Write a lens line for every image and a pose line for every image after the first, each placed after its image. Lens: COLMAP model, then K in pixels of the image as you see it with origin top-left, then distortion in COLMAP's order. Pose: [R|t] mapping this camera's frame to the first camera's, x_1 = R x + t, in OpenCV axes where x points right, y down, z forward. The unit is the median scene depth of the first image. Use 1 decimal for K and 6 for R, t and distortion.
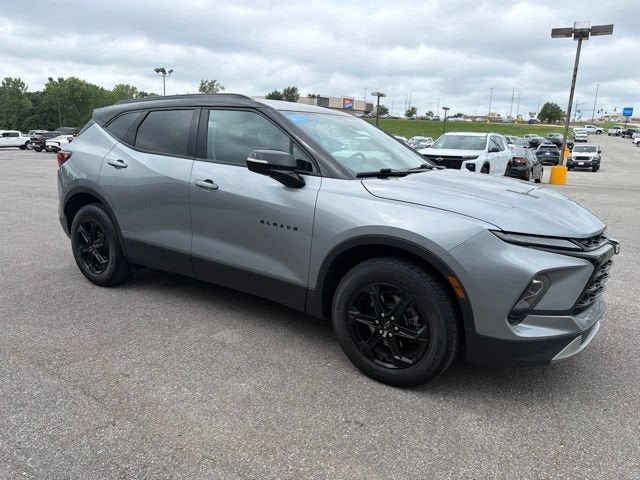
lens RADIAL K [[450.5, 0, 325.1], [0, 450.5, 241.9], [0, 0, 1]] dist [0.034580, -0.046548]
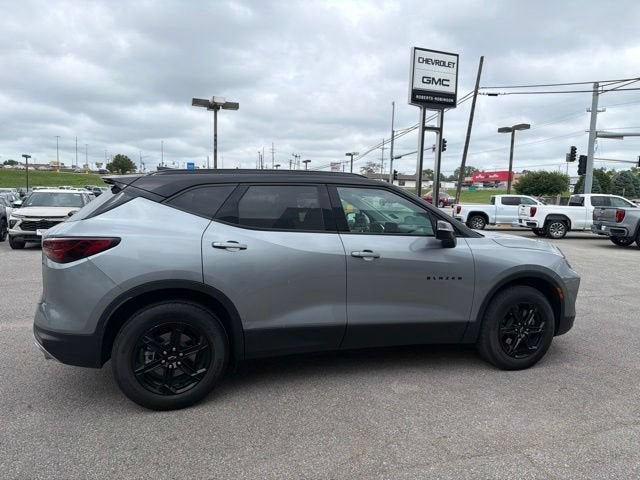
lens RADIAL K [[449.3, 0, 324.4], [0, 449.3, 239.0], [0, 0, 1]] dist [0.030483, -0.045039]
pose [[0.638064, -0.087900, 0.764950, -1.251468], [0.172865, 0.984455, -0.031068, -0.161341], [-0.750328, 0.152057, 0.643340, 0.411116]]
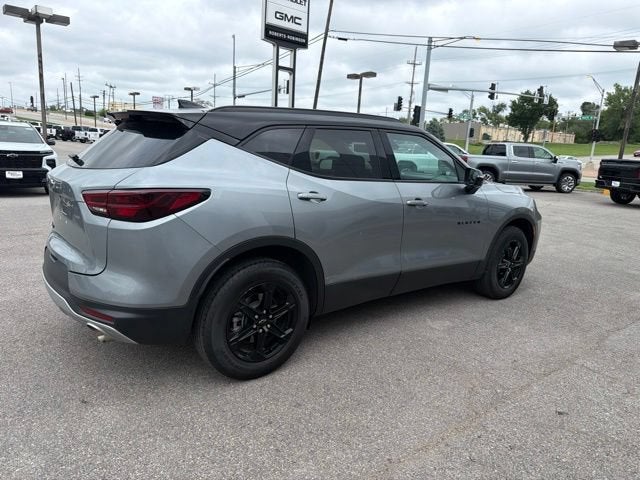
lens RADIAL K [[450.5, 0, 325.1], [0, 450.5, 241.9], [0, 0, 1]] dist [0.034580, -0.046548]
pose [[0.318116, -0.213641, 0.923667, -1.495547], [0.177541, 0.970467, 0.163320, -0.276311], [-0.931280, 0.112034, 0.346651, 0.914755]]
